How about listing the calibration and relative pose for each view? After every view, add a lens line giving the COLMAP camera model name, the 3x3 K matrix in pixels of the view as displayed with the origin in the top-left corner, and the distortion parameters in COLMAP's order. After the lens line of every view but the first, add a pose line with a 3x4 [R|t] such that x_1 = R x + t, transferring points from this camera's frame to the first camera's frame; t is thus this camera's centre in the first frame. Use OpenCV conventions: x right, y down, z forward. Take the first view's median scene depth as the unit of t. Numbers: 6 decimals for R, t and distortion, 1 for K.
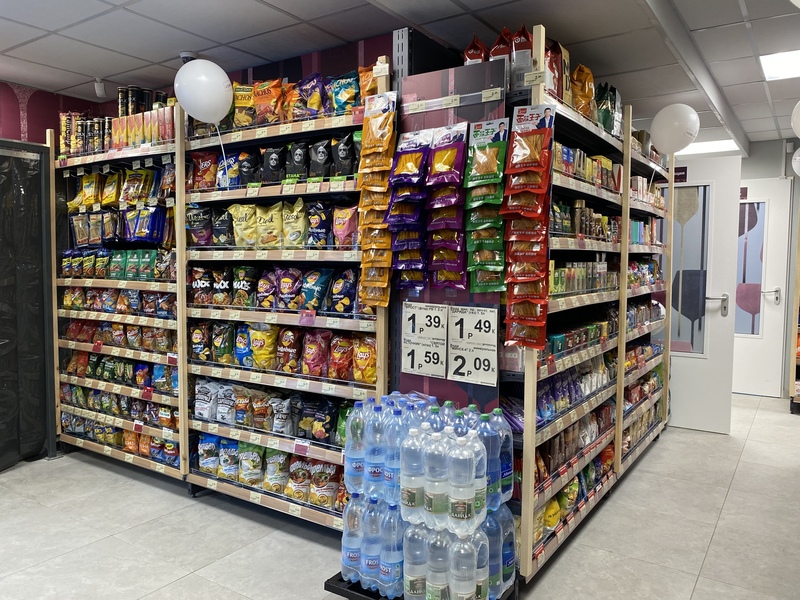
lens RADIAL K [[609.0, 0, 399.8], [0, 609.0, 297.7], [0, 0, 1]] dist [0.035294, -0.033698]
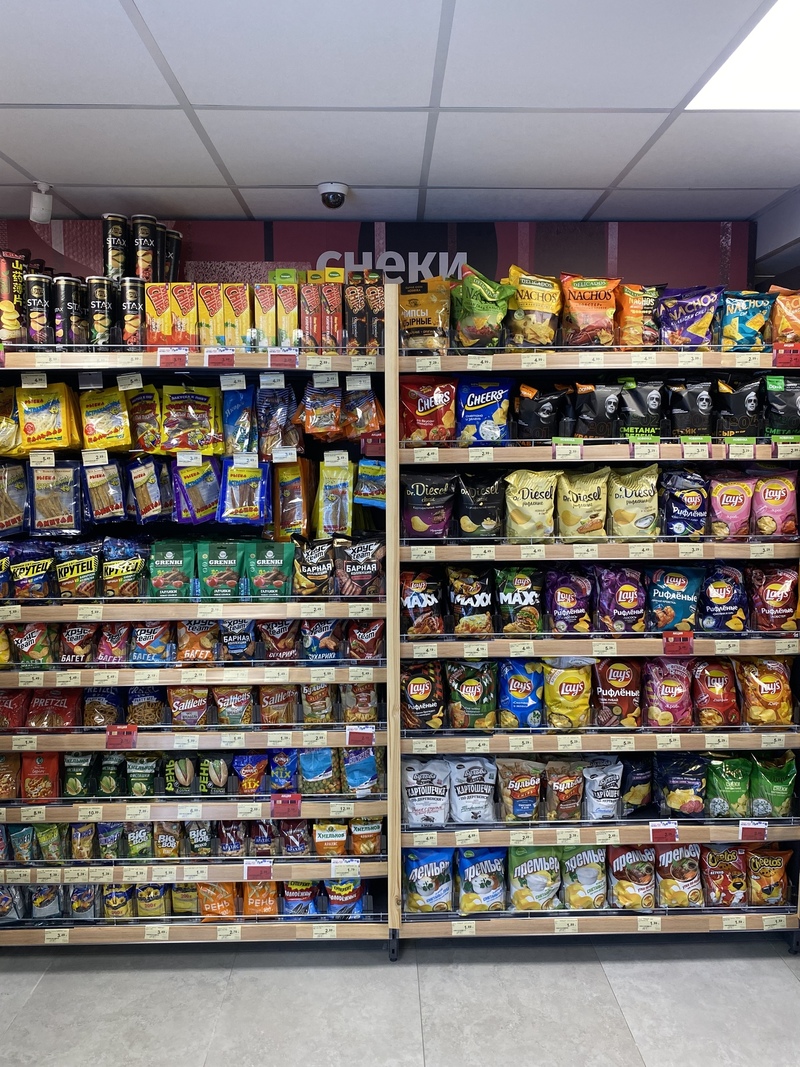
lens RADIAL K [[812.3, 0, 400.2], [0, 812.3, 532.6], [0, 0, 1]] dist [0.035294, -0.033698]
pose [[0.815065, -0.066912, 0.575493, -0.824618], [0.045608, 0.997636, 0.051401, -0.134679], [-0.577572, -0.015648, 0.816190, 0.396805]]
